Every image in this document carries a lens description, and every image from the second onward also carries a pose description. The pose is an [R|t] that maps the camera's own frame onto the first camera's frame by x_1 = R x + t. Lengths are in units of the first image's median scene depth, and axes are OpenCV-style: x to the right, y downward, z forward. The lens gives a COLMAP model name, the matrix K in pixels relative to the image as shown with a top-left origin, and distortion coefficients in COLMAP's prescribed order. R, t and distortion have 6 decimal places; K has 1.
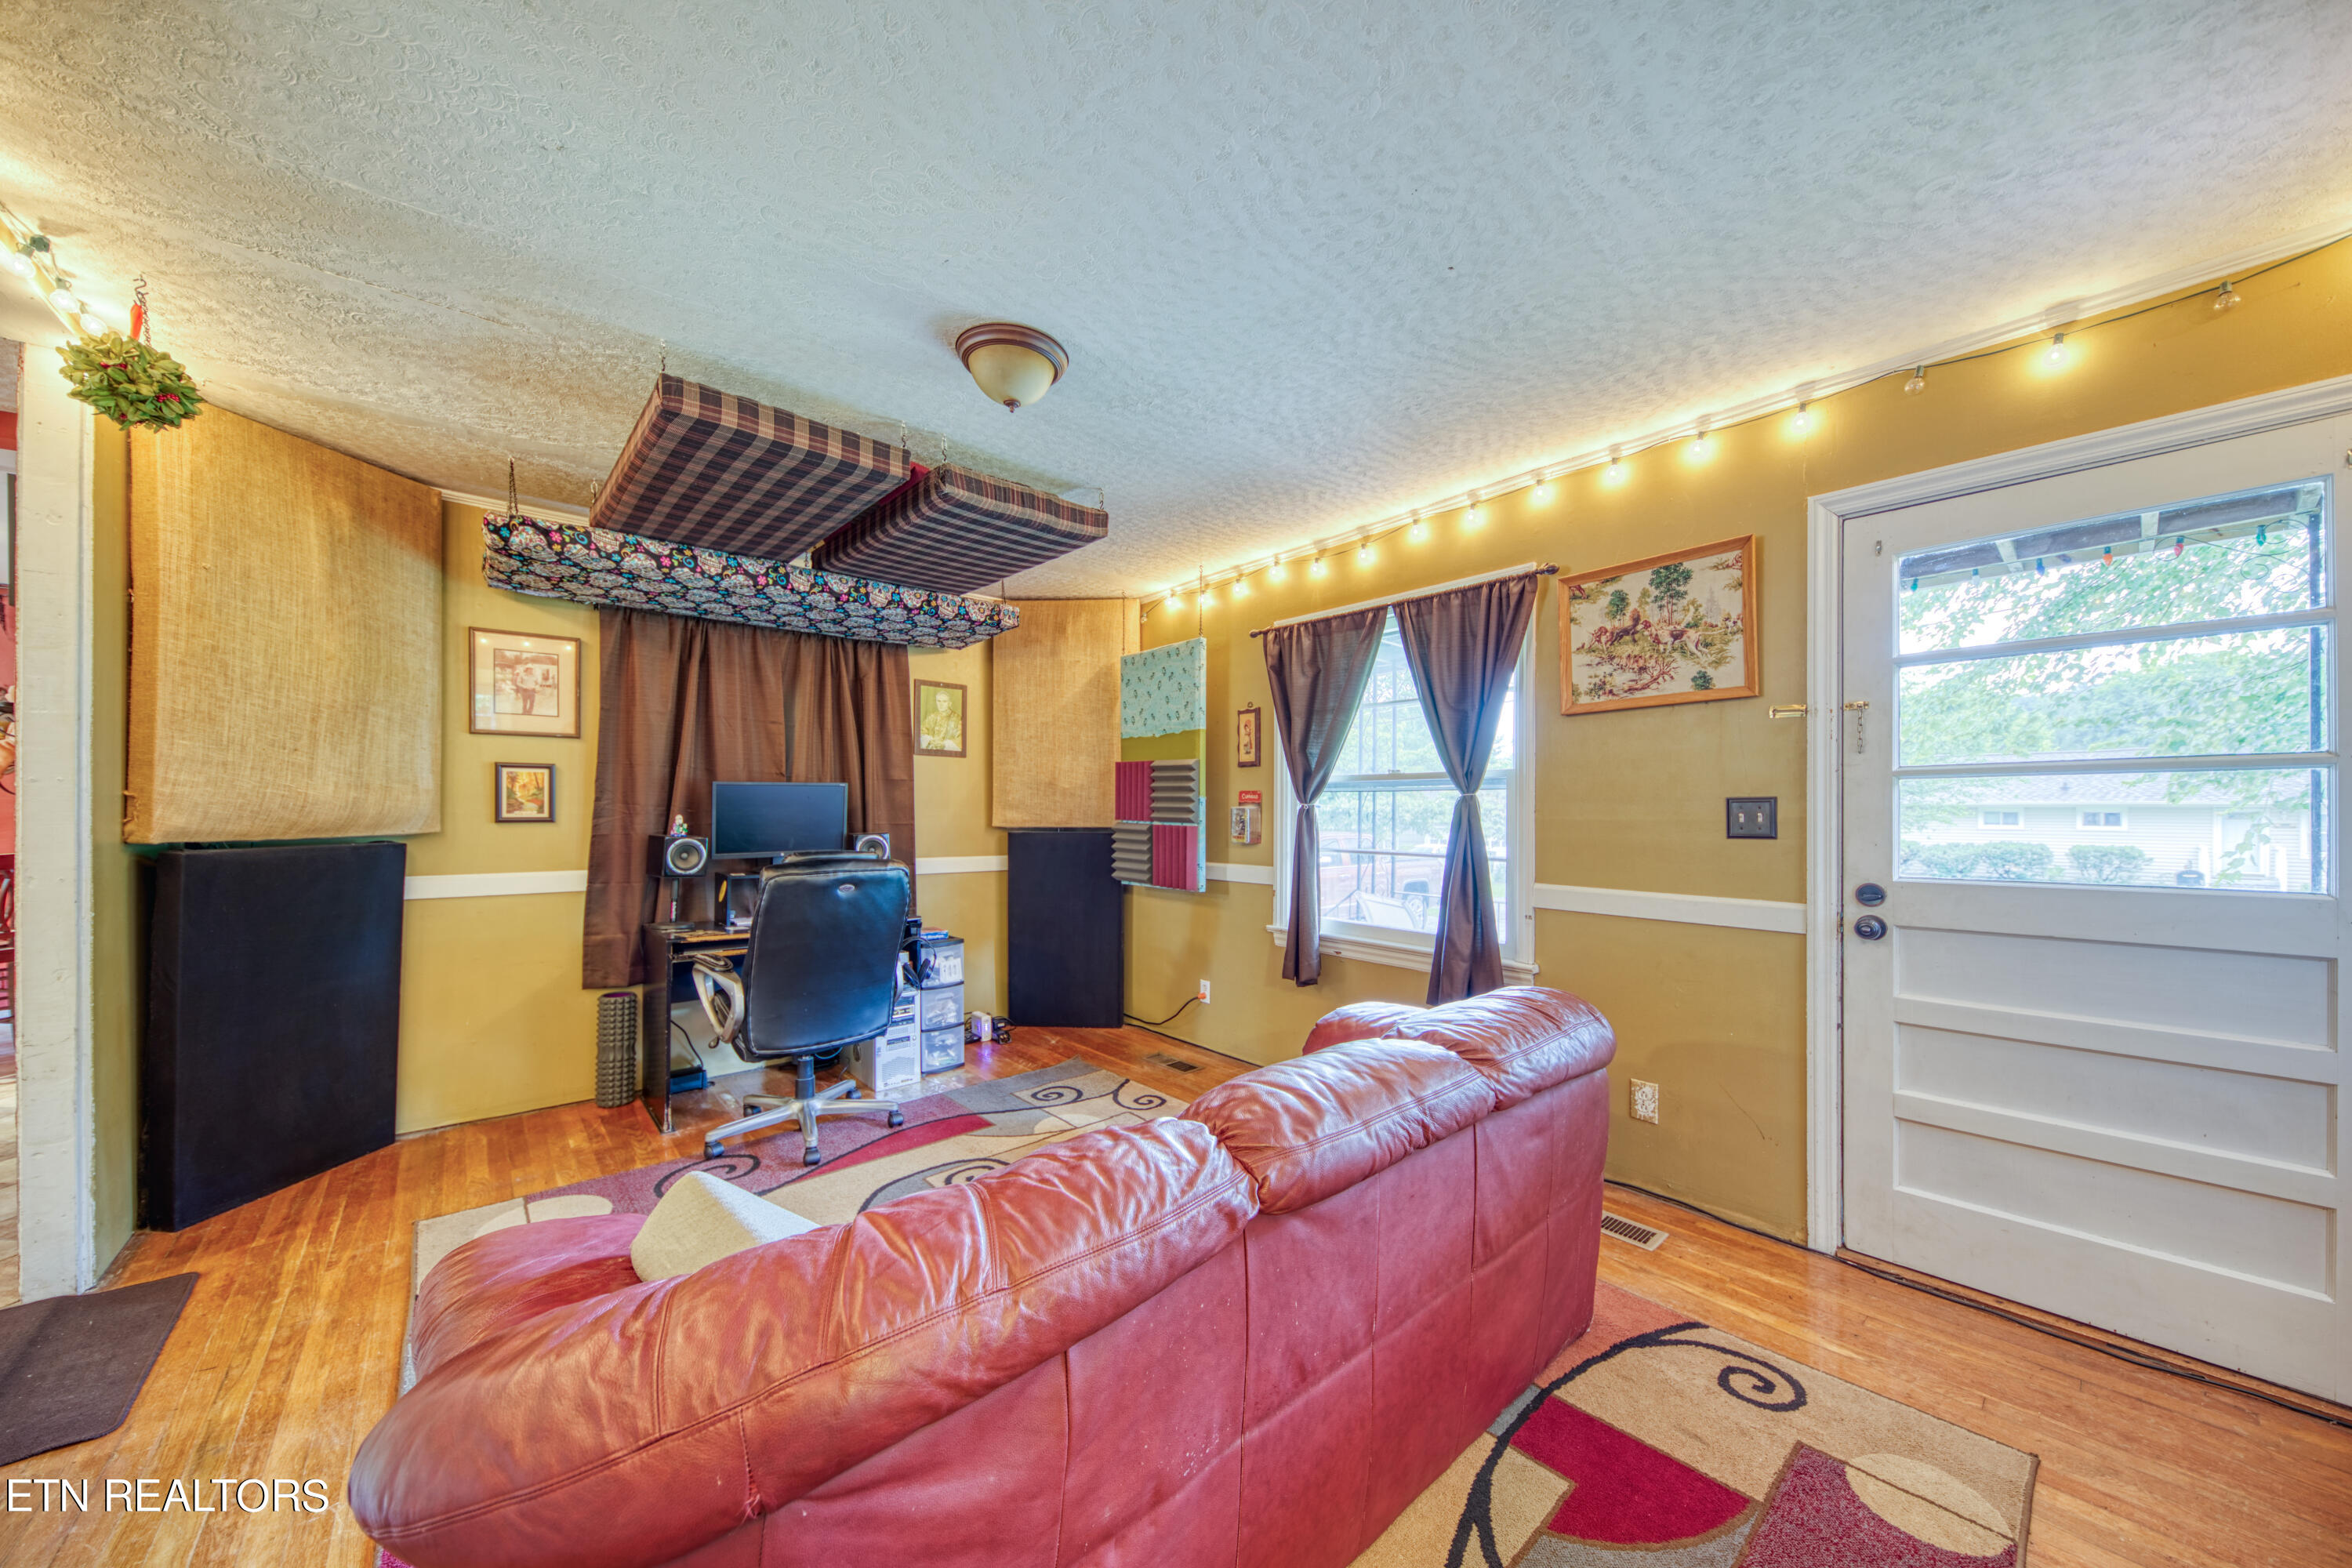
lens RADIAL K [[813.3, 0, 1162.2], [0, 813.3, 799.8], [0, 0, 1]] dist [0.003250, -0.001507]
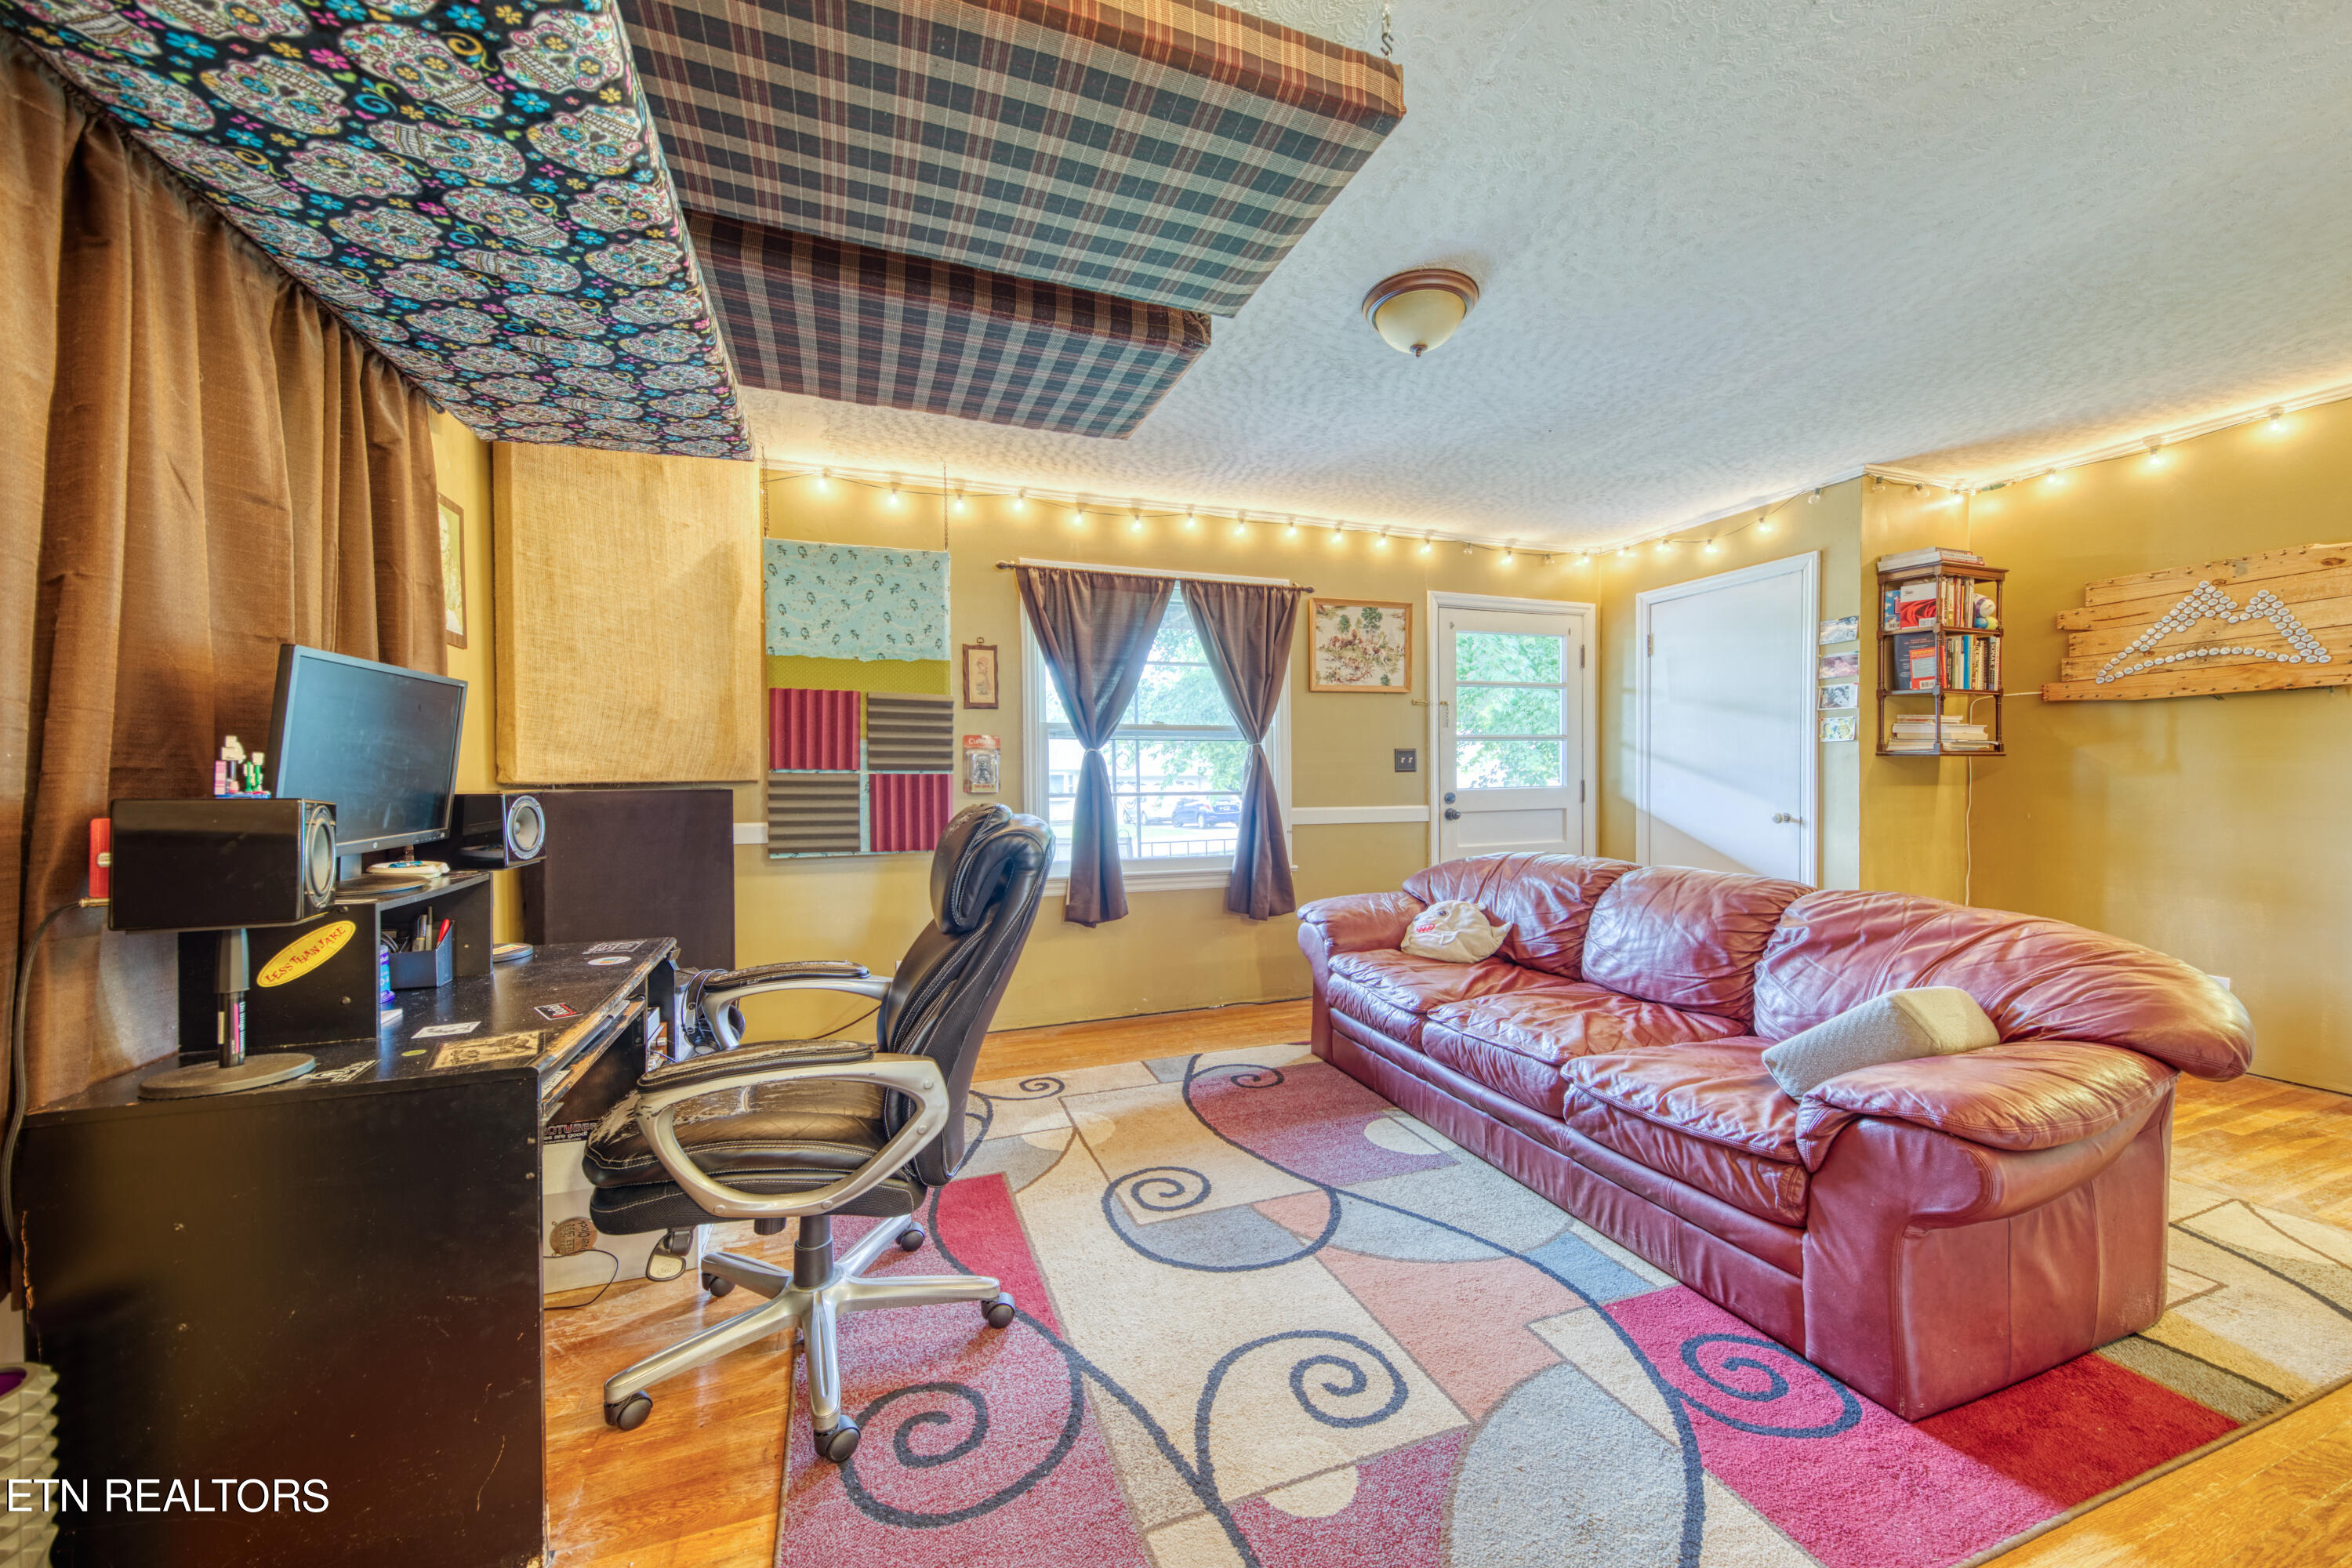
lens RADIAL K [[813.3, 0, 1166.1], [0, 813.3, 787.7], [0, 0, 1]] dist [0.003250, -0.001507]
pose [[0.376202, -0.012618, 0.926452, -0.935429], [-0.002269, 0.999892, 0.014539, 0.047440], [-0.926535, -0.007572, 0.376132, 0.669043]]
